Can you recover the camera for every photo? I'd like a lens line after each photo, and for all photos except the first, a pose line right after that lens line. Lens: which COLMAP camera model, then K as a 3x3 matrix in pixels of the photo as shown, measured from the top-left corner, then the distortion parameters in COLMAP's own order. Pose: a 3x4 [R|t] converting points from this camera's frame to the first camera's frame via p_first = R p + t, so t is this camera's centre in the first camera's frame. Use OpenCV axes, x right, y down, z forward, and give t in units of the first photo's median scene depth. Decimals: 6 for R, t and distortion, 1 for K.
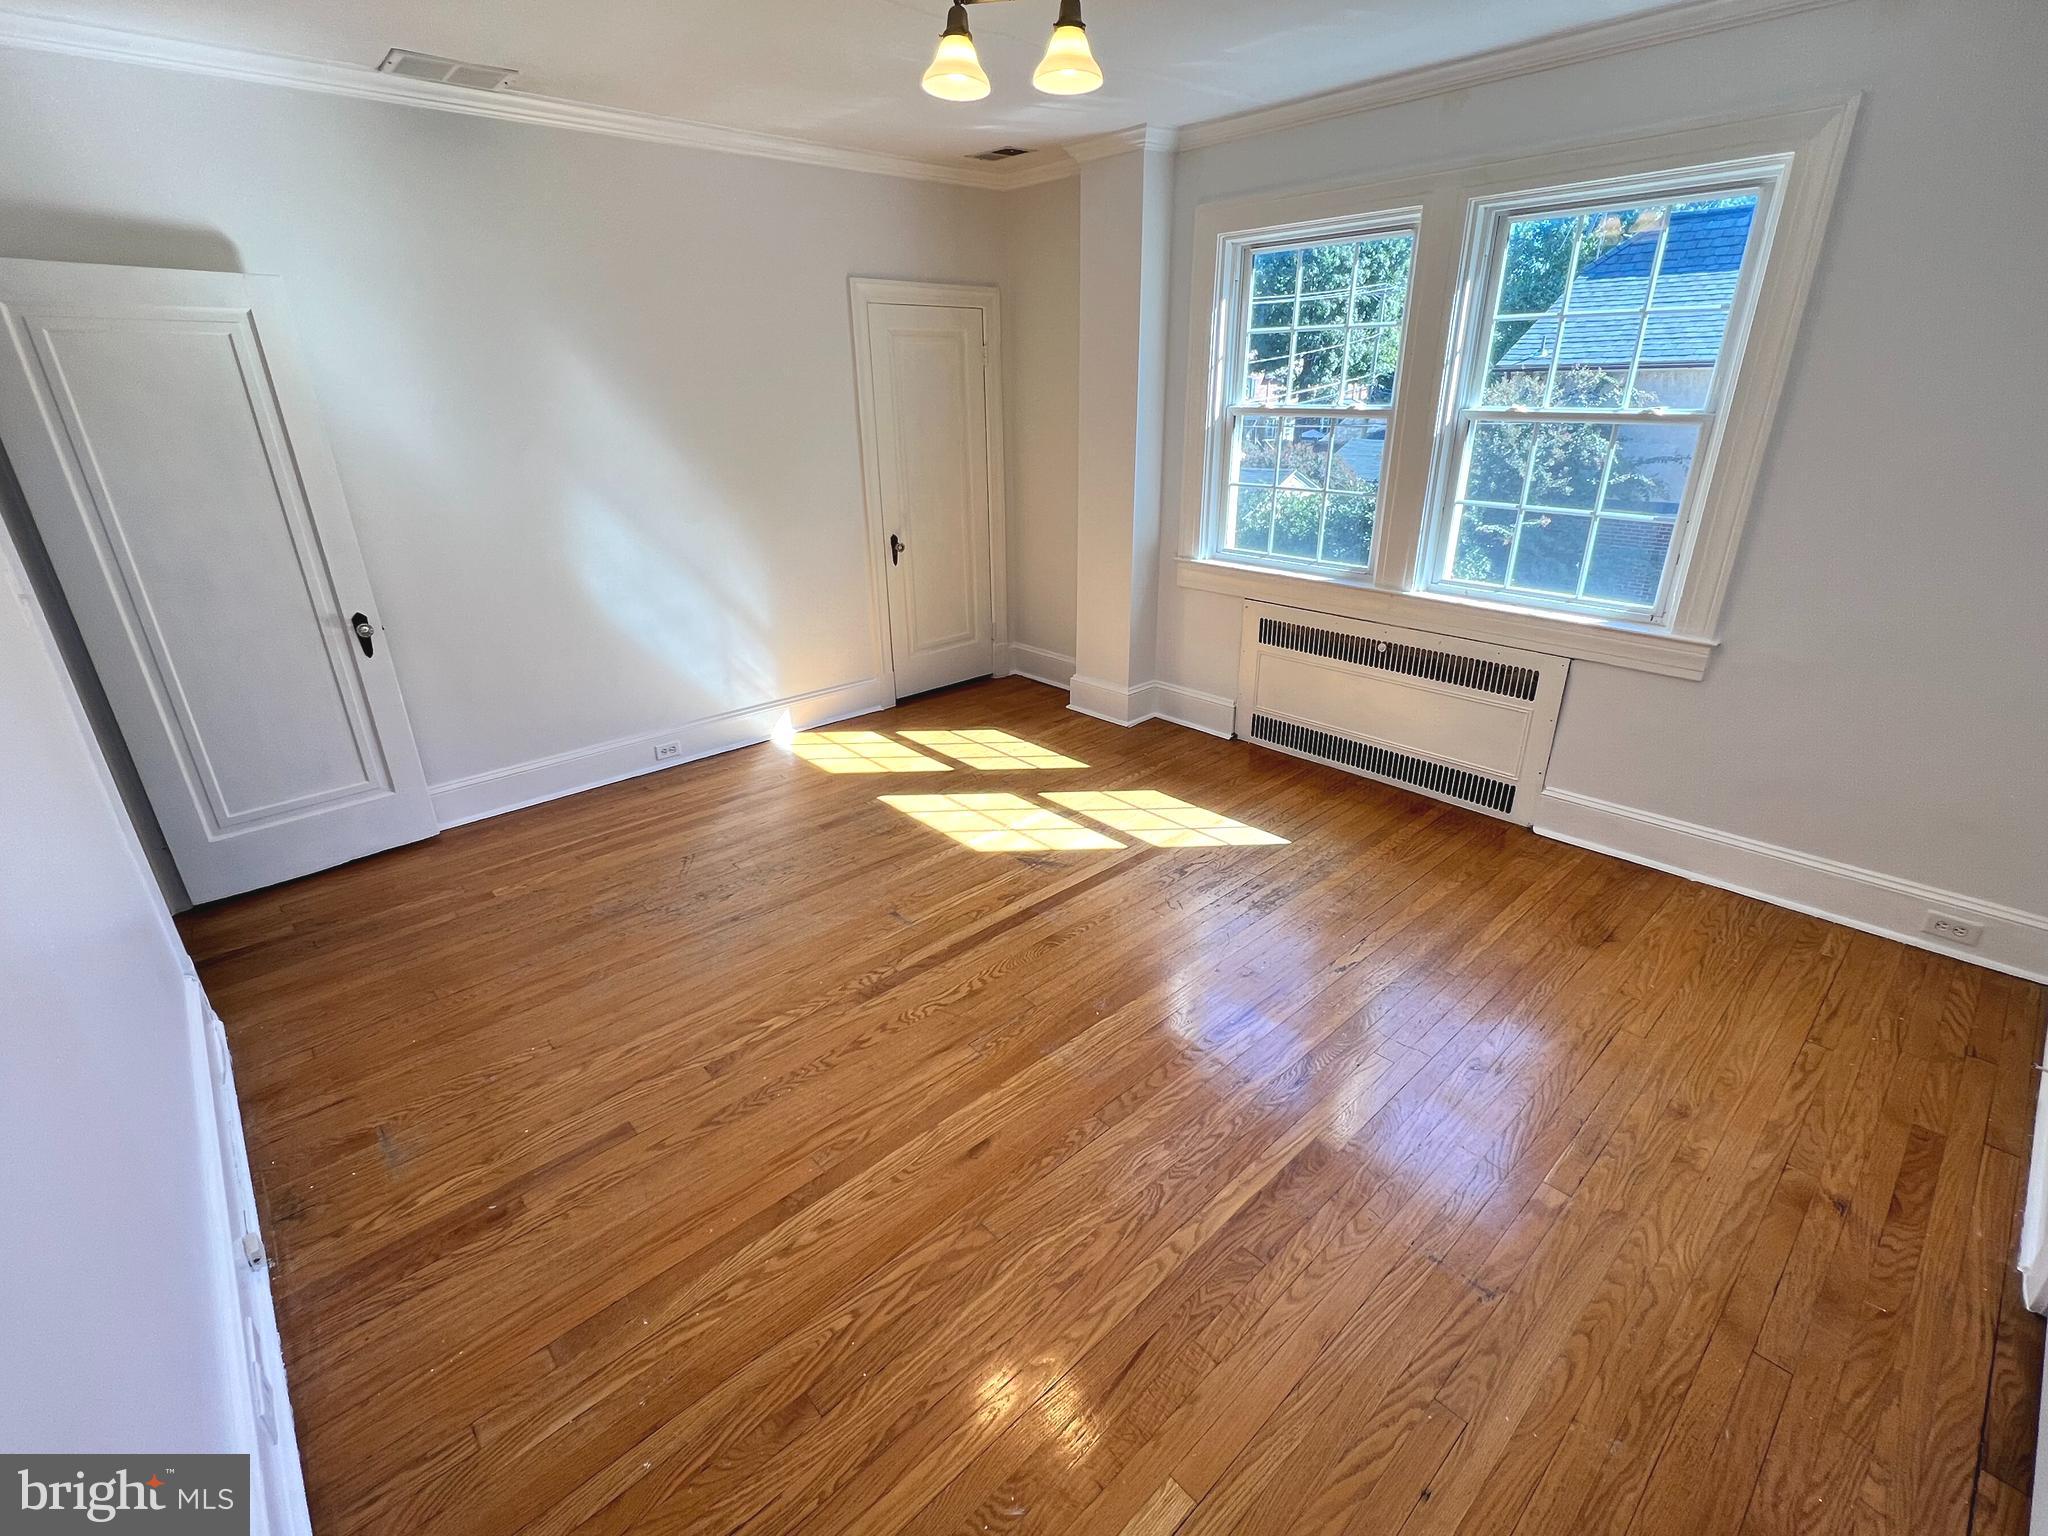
lens RADIAL K [[907.4, 0, 1018.8], [0, 907.4, 764.9], [0, 0, 1]] dist [-0.001524, -0.000354]
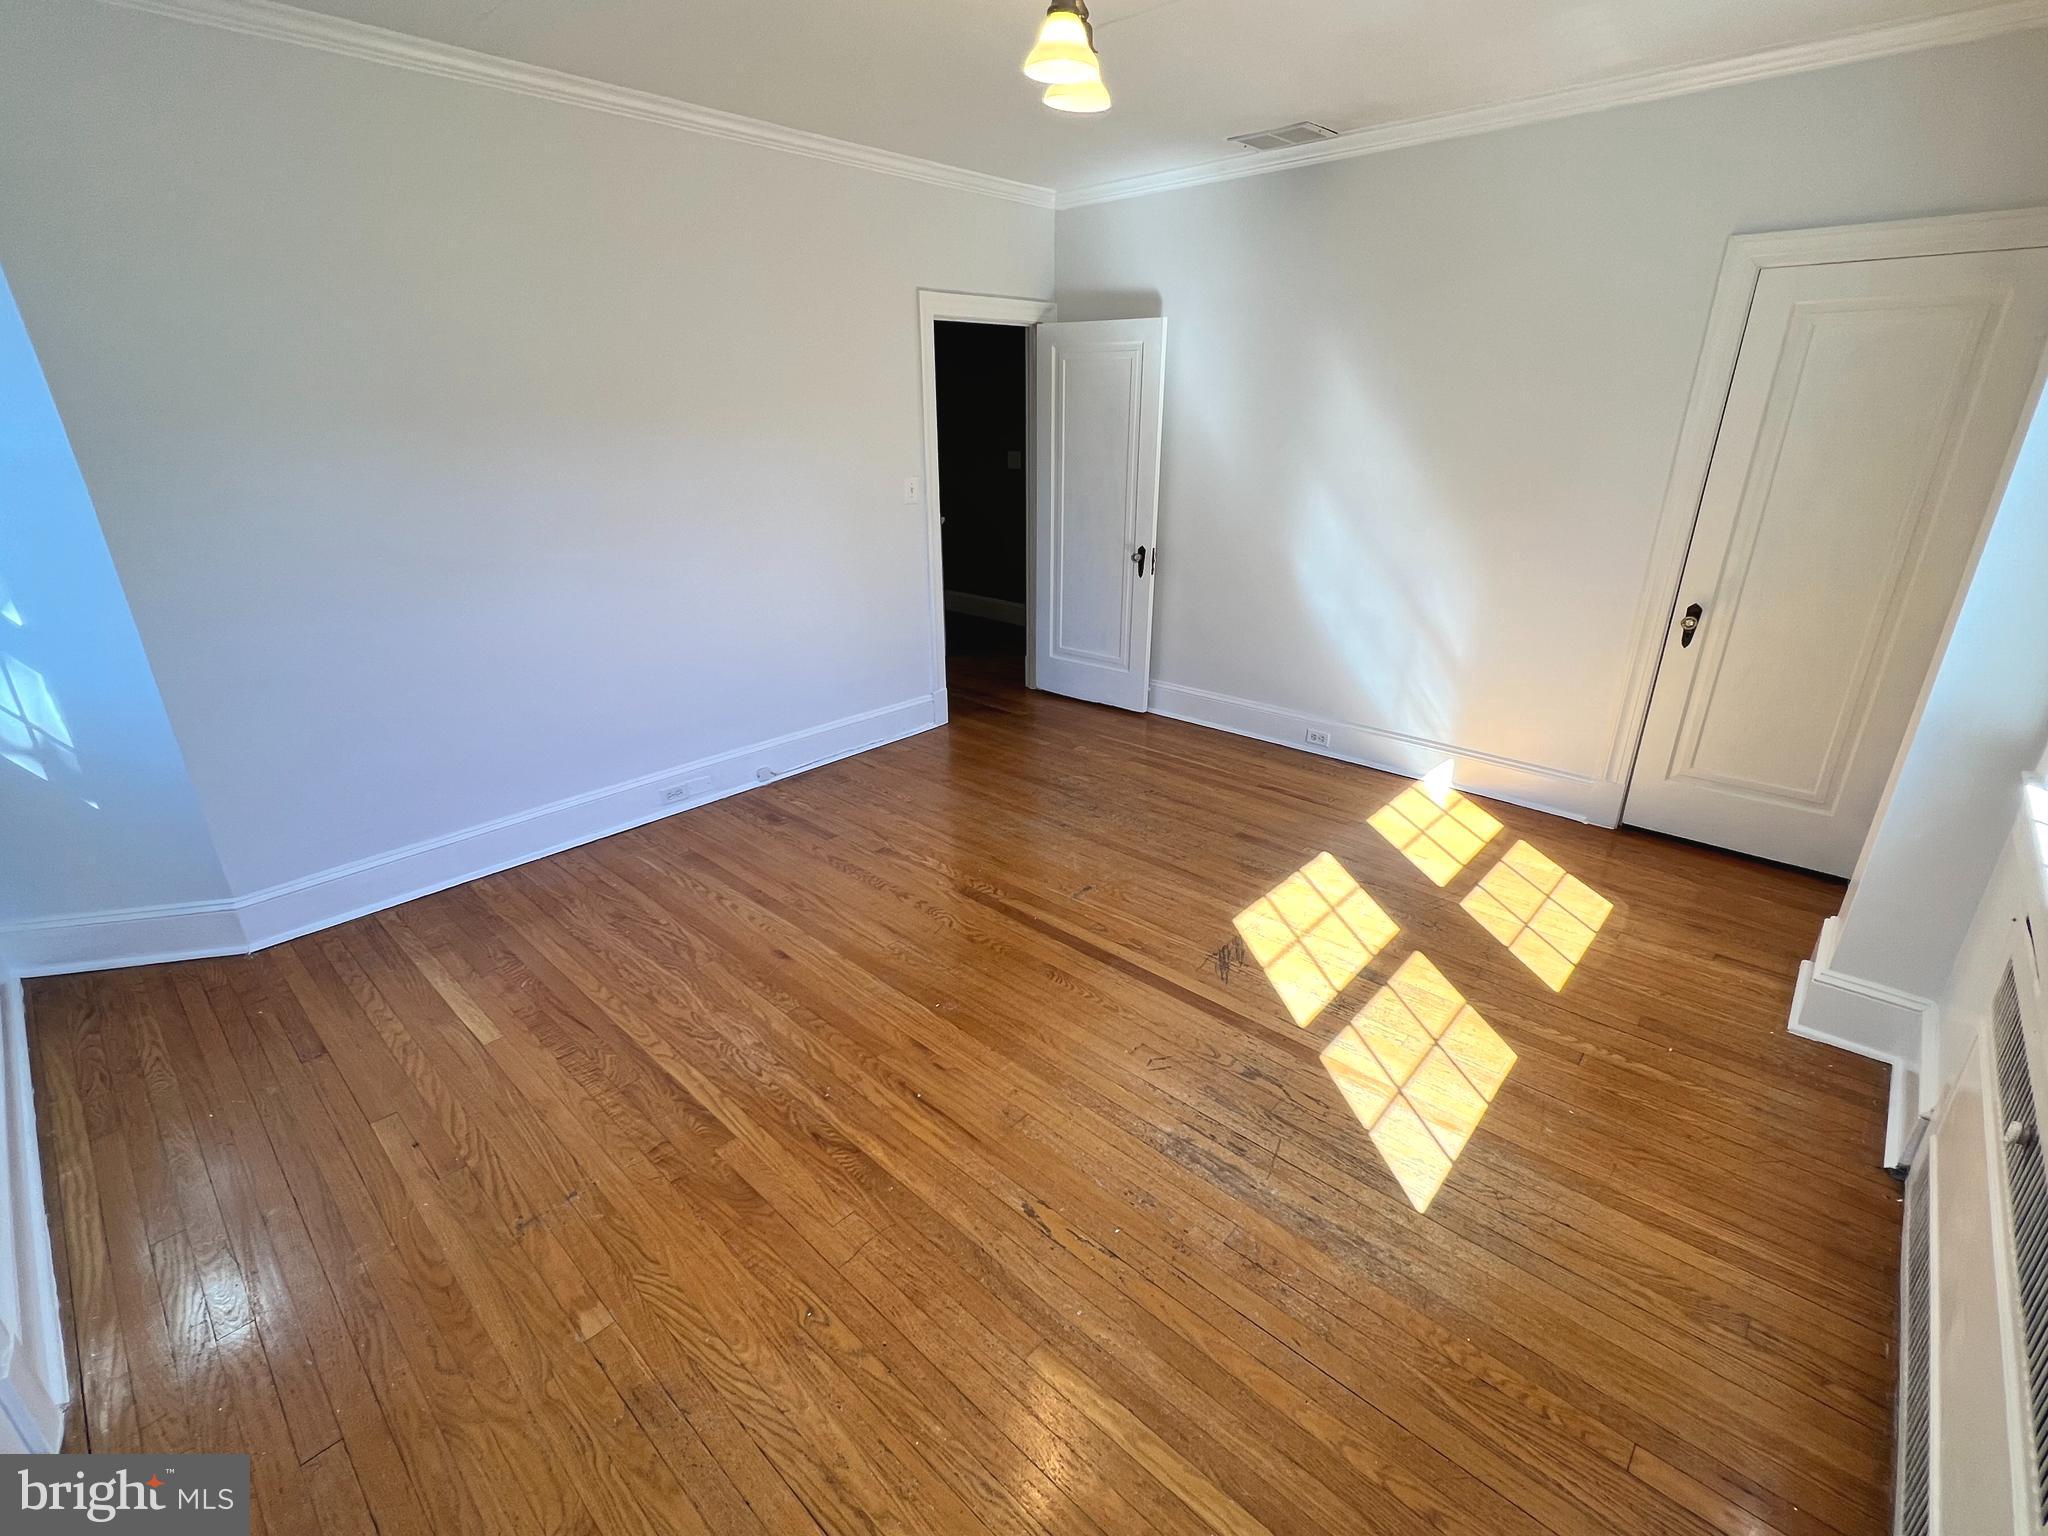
lens RADIAL K [[892.6, 0, 1018.8], [0, 892.6, 766.3], [0, 0, 1]] dist [0.000426, 0.000235]
pose [[0.105052, 0.386705, -0.916200, 0.812815], [-0.379716, 0.867092, 0.322439, -0.285846], [0.919119, 0.314023, 0.237928, 0.670887]]
